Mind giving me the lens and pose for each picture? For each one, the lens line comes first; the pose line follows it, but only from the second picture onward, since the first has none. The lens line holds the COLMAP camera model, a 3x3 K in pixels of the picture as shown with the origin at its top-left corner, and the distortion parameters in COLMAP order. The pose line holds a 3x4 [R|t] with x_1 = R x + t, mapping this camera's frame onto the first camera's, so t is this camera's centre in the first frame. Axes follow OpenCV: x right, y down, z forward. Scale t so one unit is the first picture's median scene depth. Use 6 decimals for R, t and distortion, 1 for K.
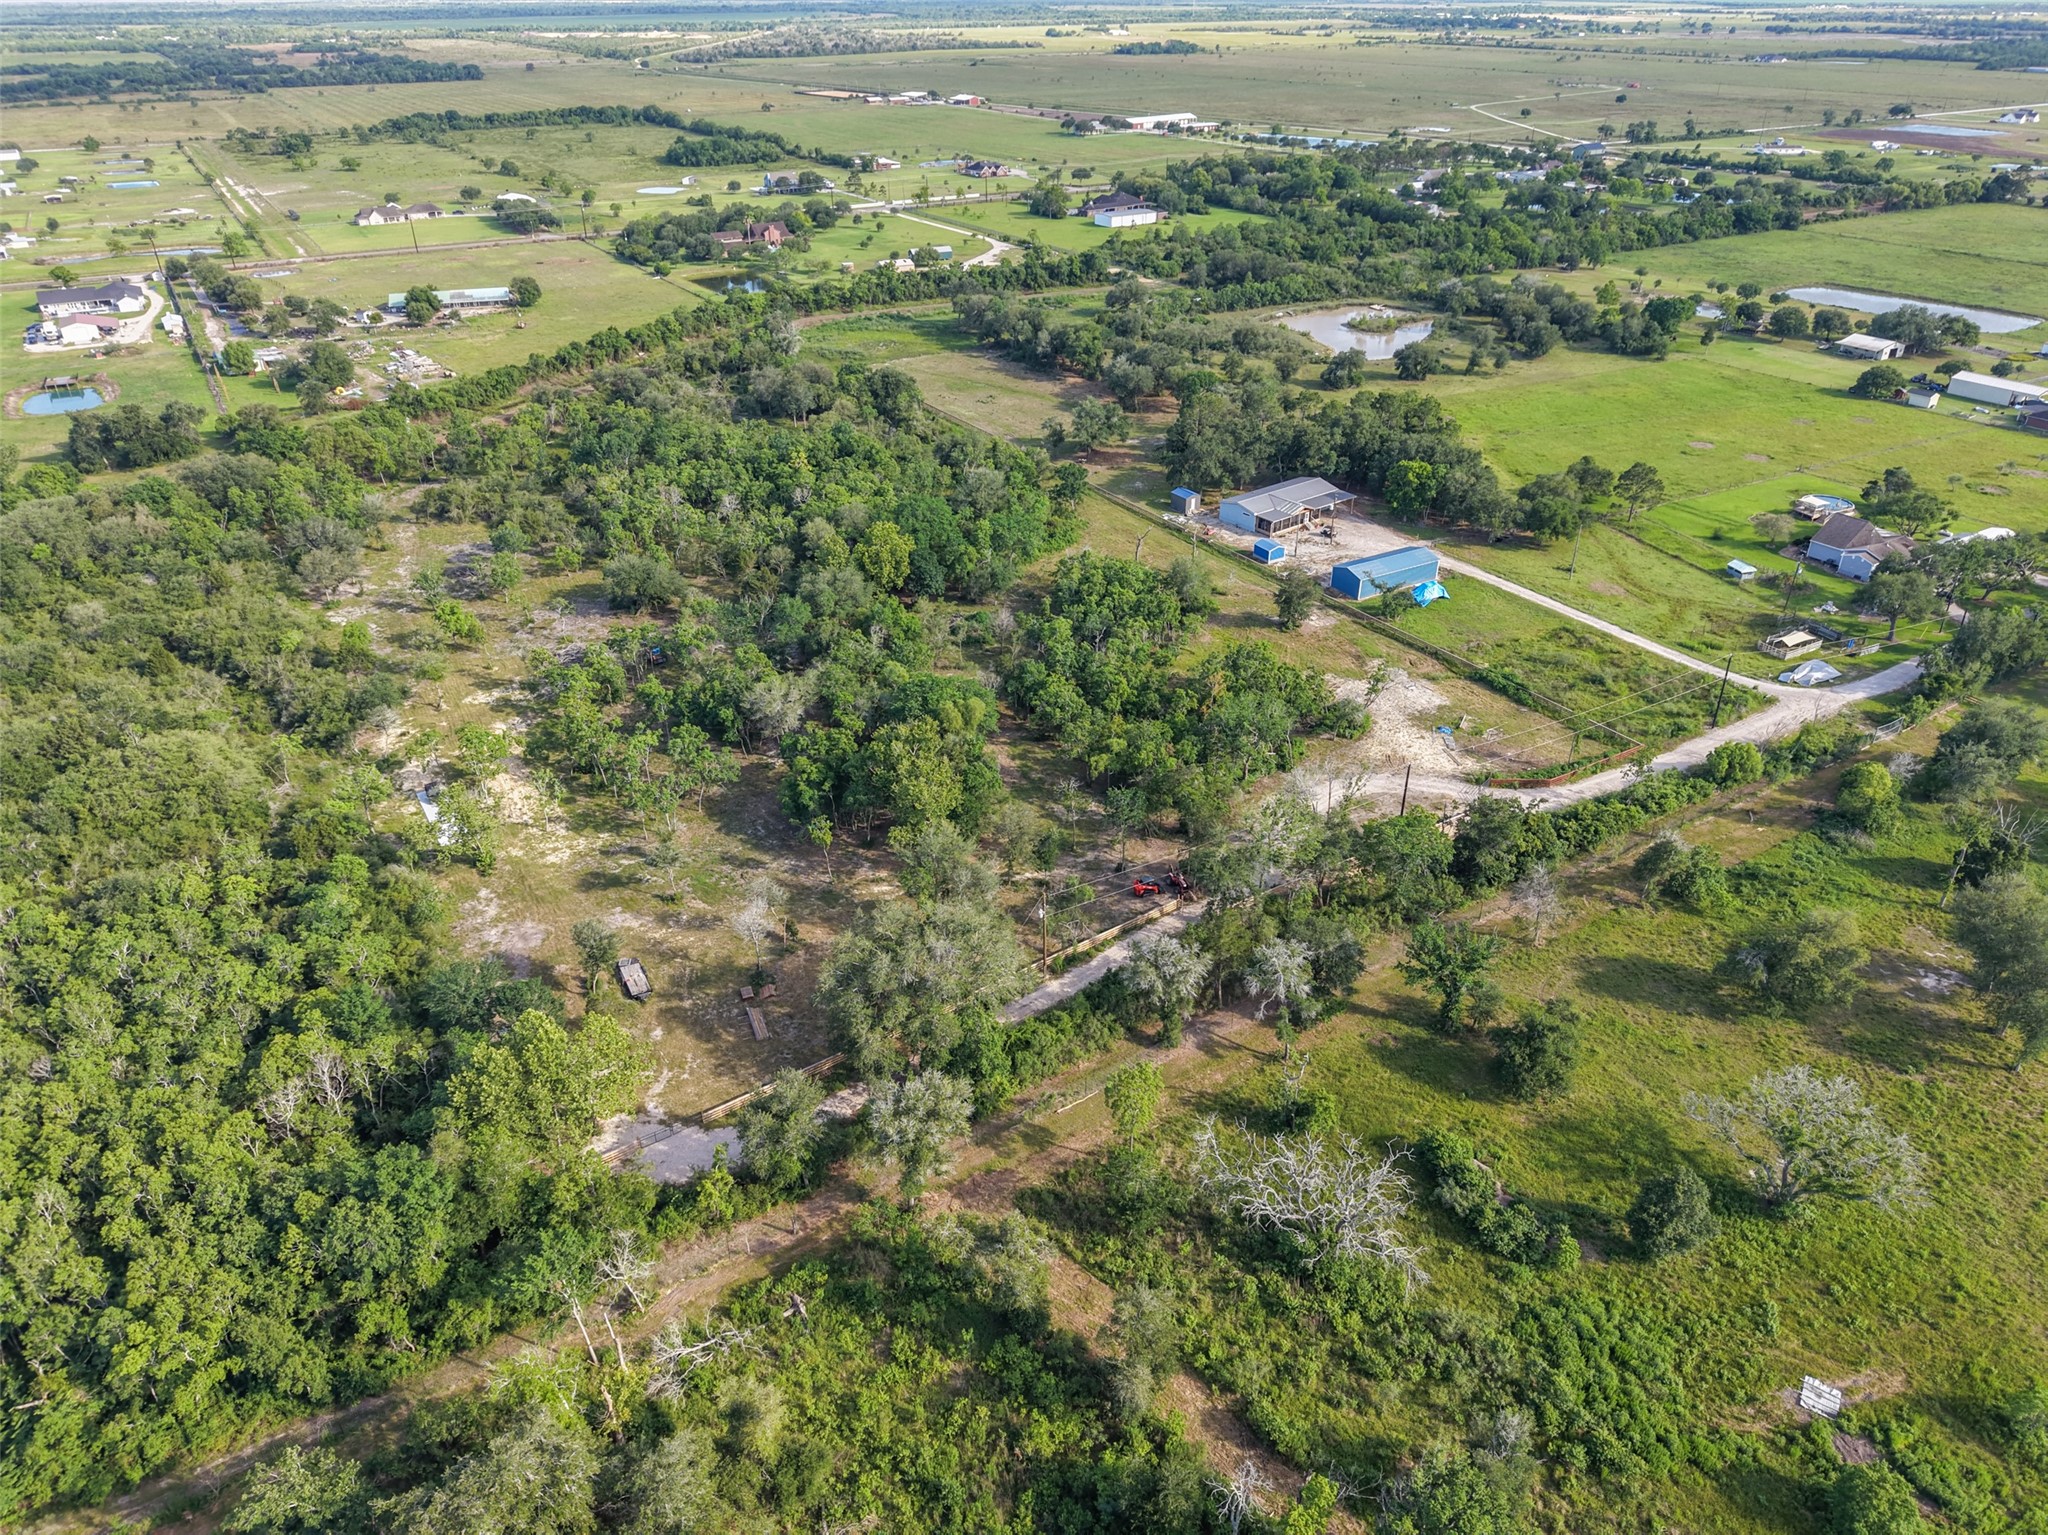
lens RADIAL K [[1373.2, 0, 1024.0], [0, 1373.2, 767.5], [0, 0, 1]] dist [0.018639, -0.016969]
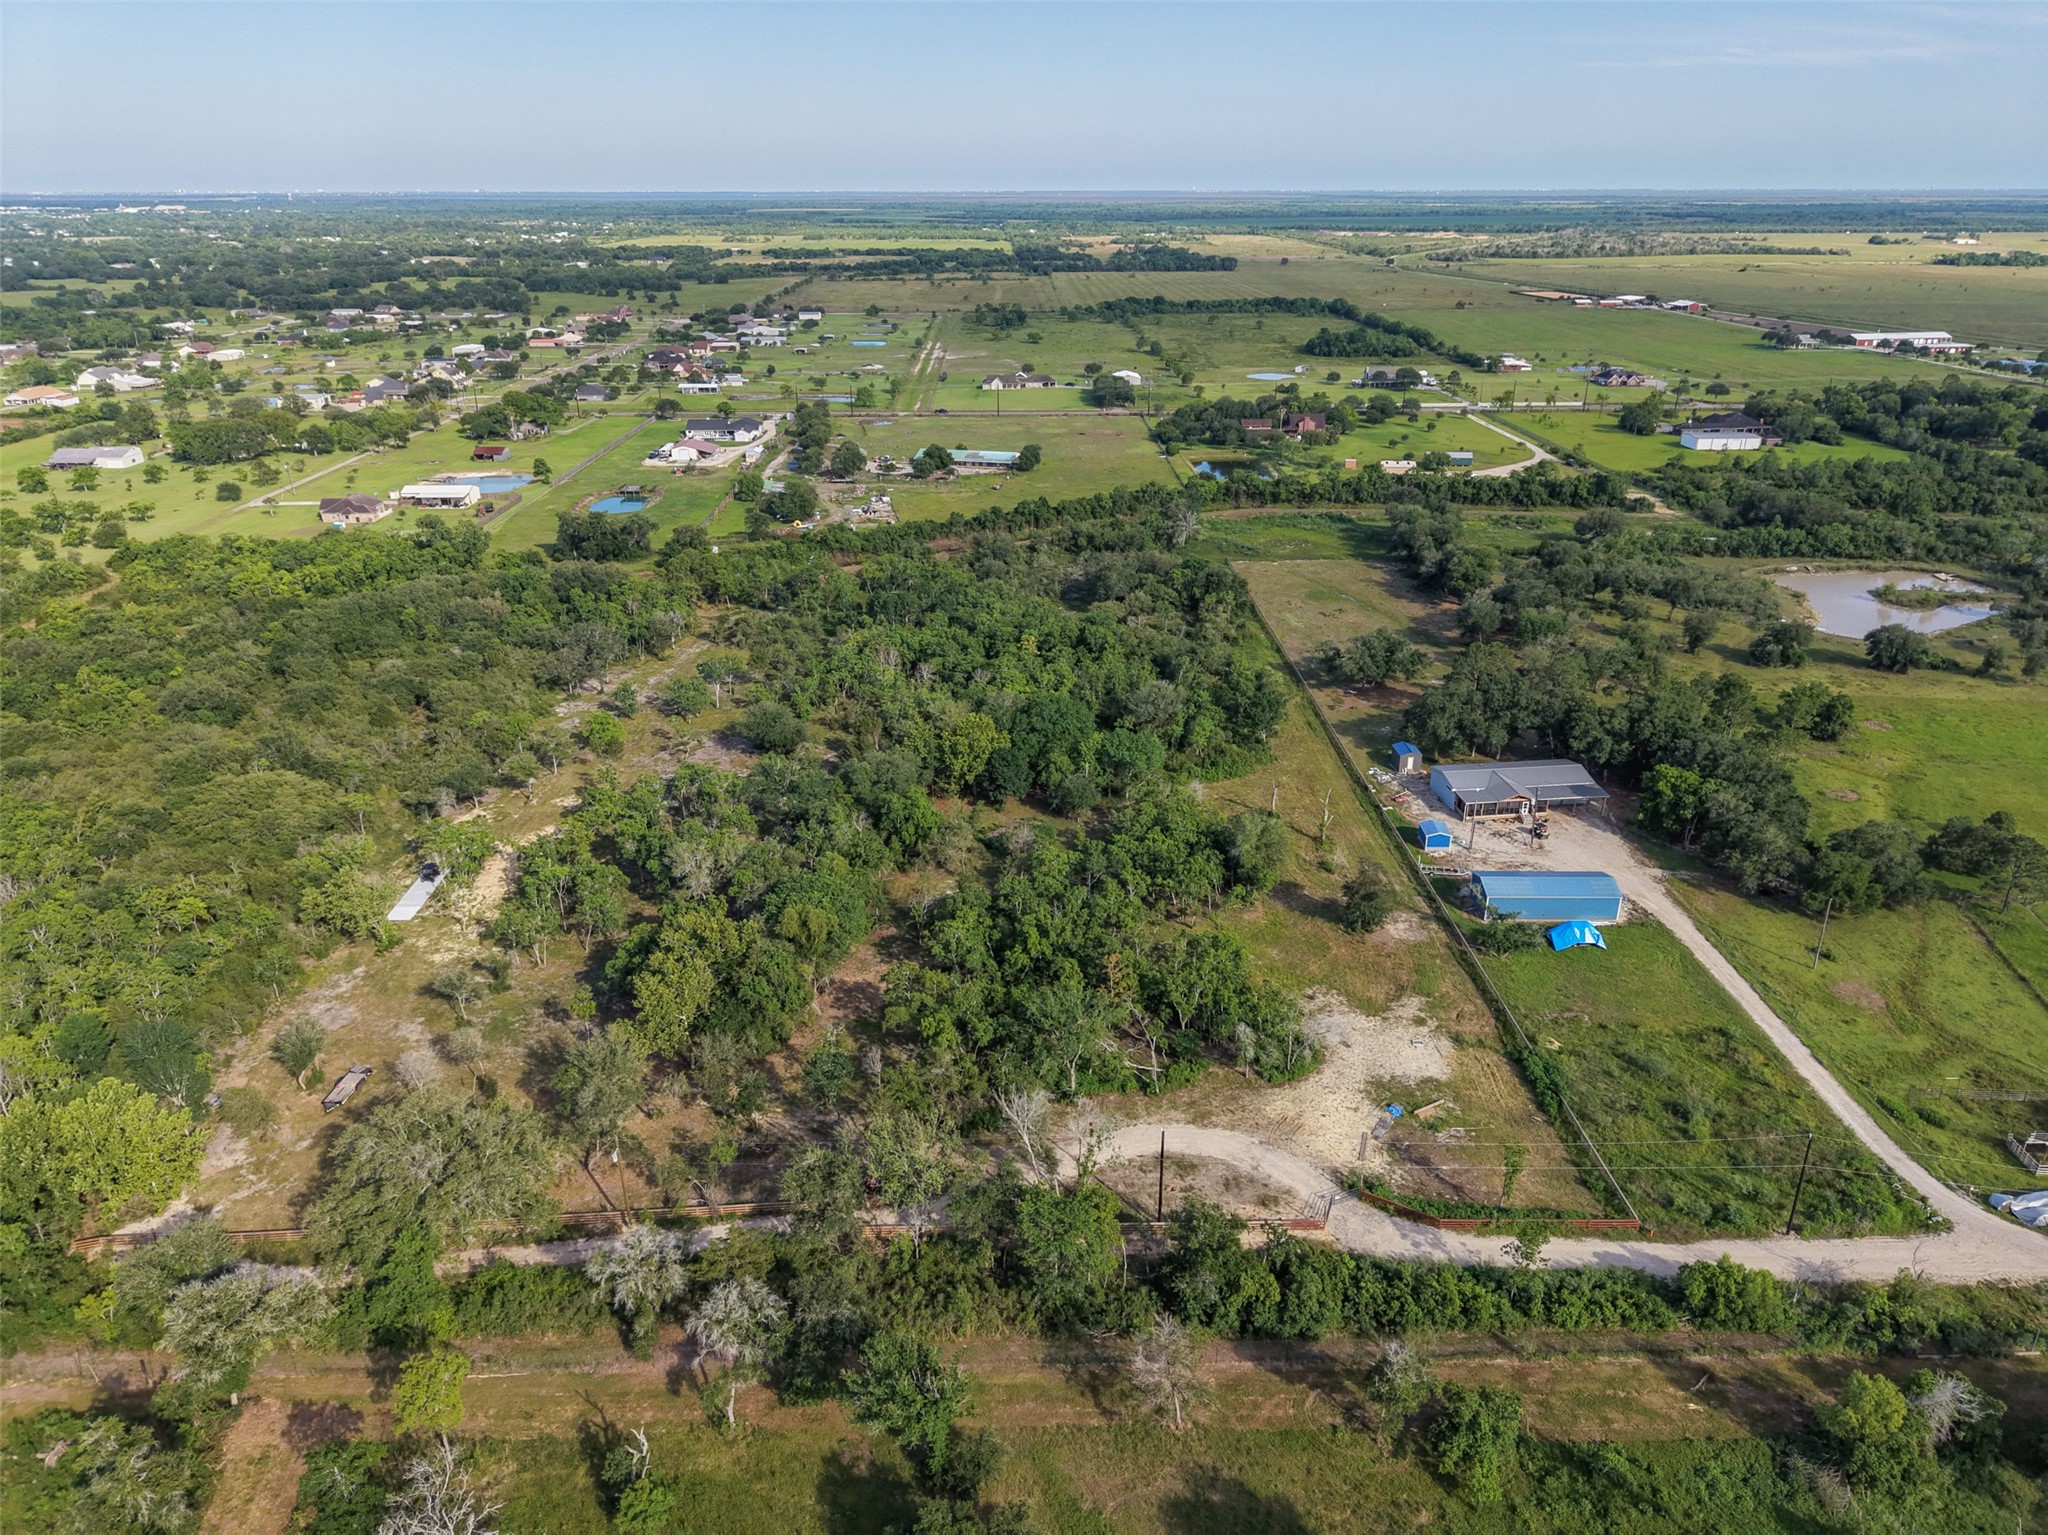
lens RADIAL K [[1373.2, 0, 1024.0], [0, 1373.2, 767.5], [0, 0, 1]] dist [0.018639, -0.016969]
pose [[0.858340, 0.201866, -0.471701, 0.315144], [-0.256350, 0.965105, -0.053453, -0.081633], [0.444451, 0.166801, 0.880137, 0.141829]]
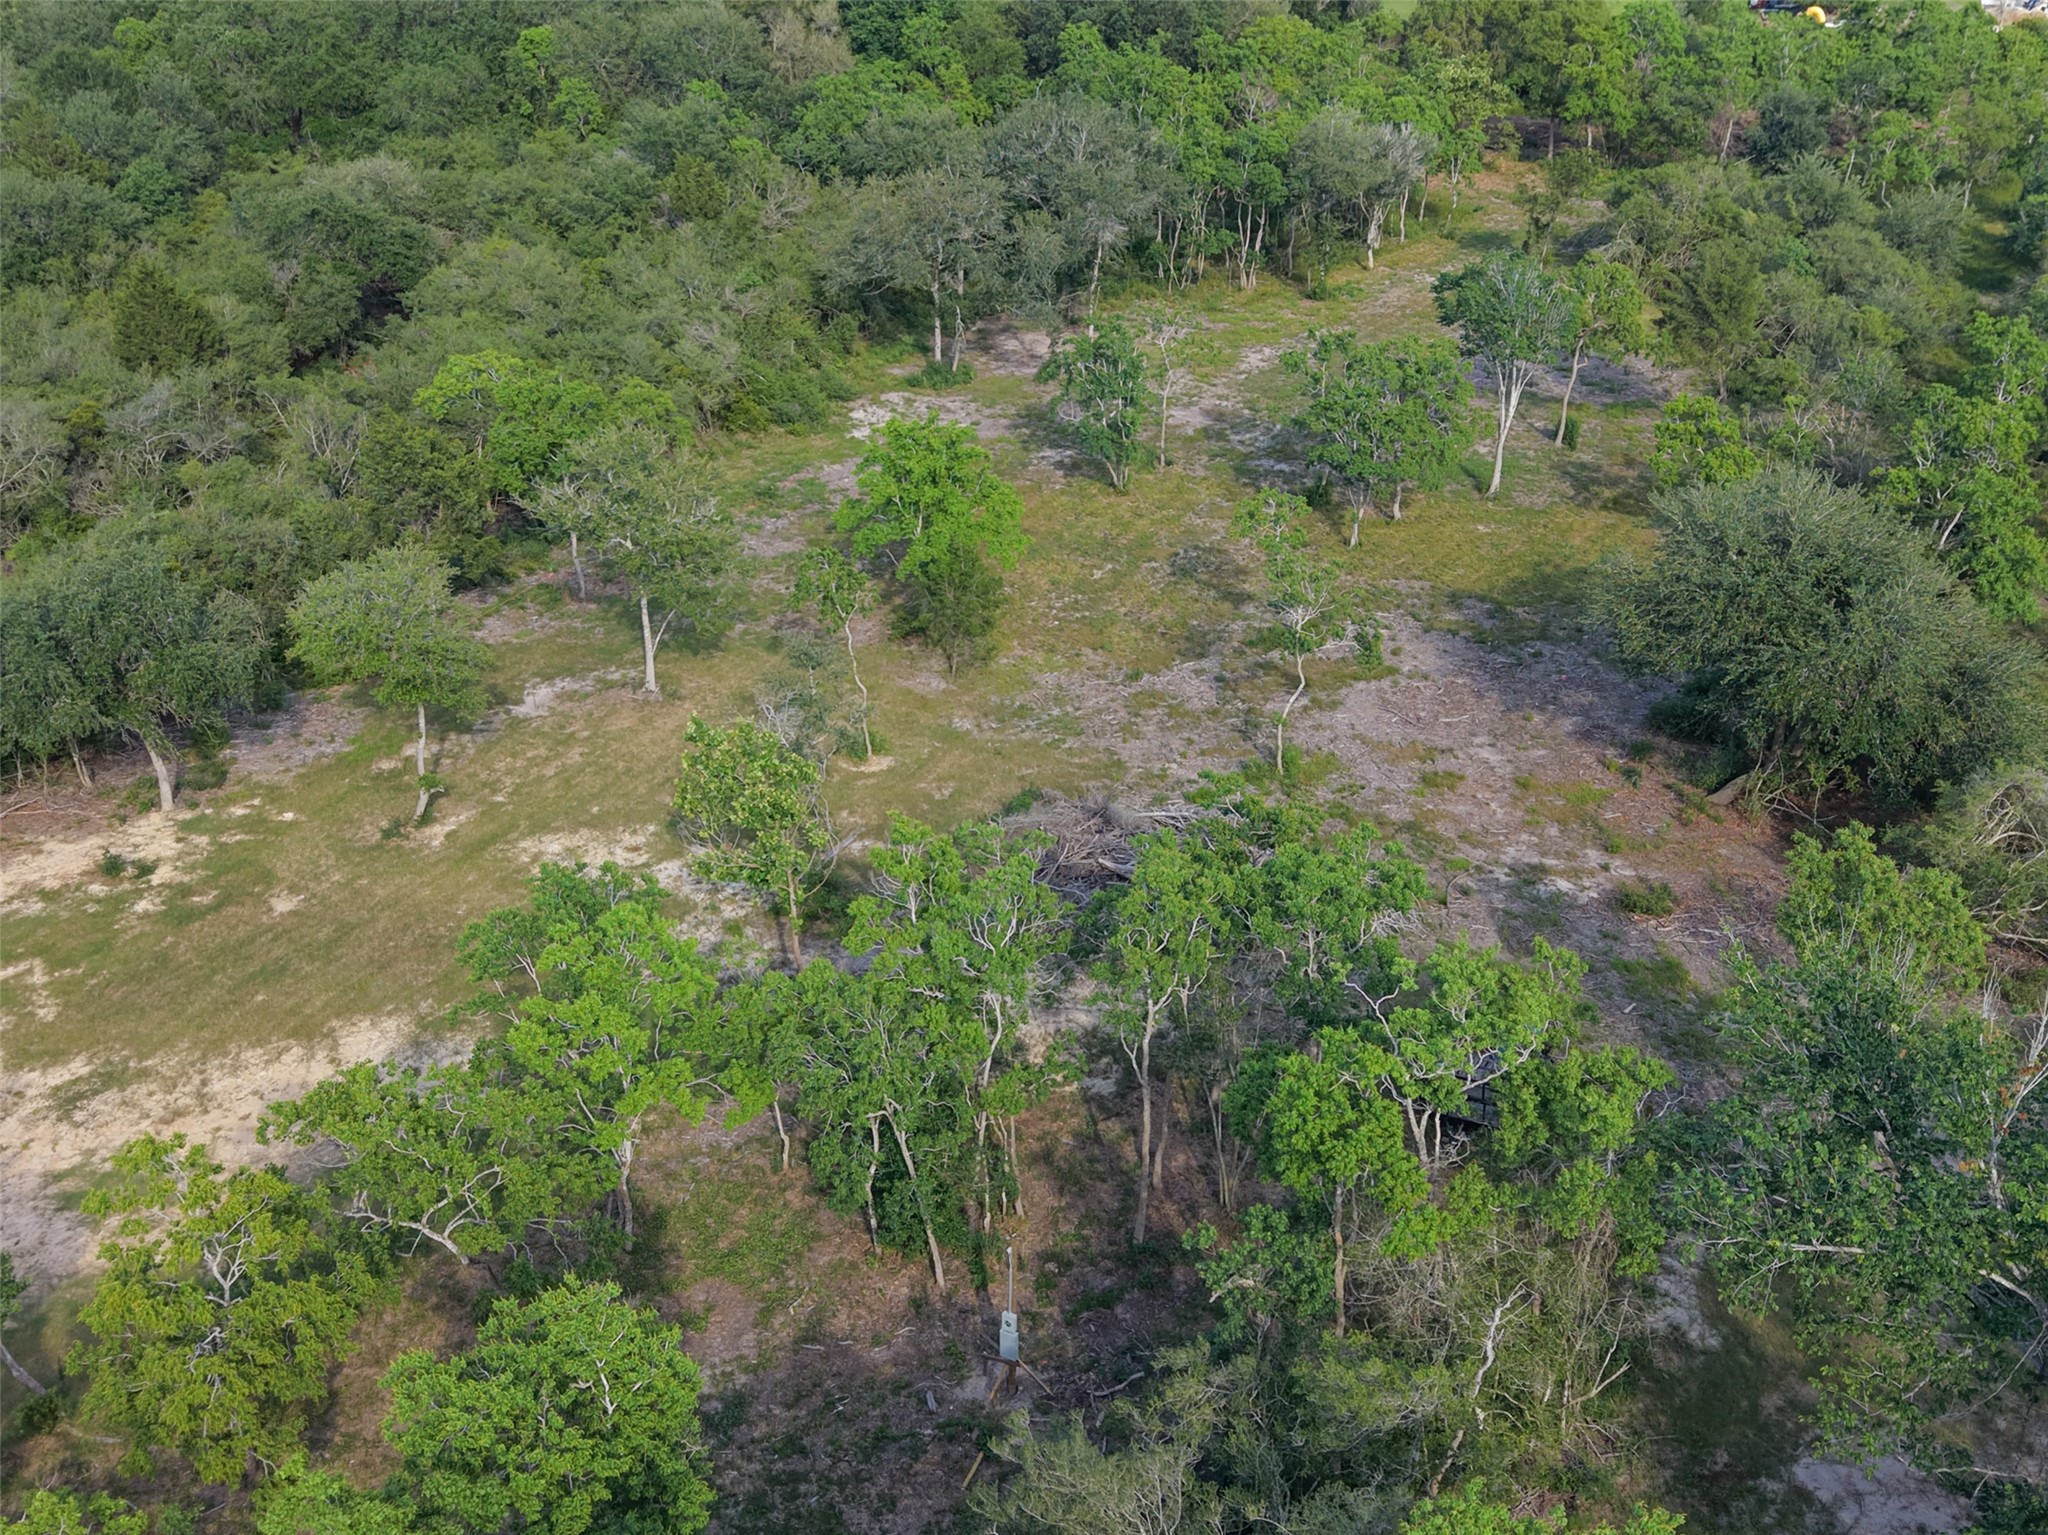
lens RADIAL K [[2199.1, 0, 1024.0], [0, 2199.1, 767.5], [0, 0, 1]] dist [0.187606, -0.574828]
pose [[0.555376, 0.365111, -0.747162, -0.094432], [-0.412599, 0.901059, 0.133624, -0.095992], [0.722024, 0.234067, 0.651071, 0.614851]]
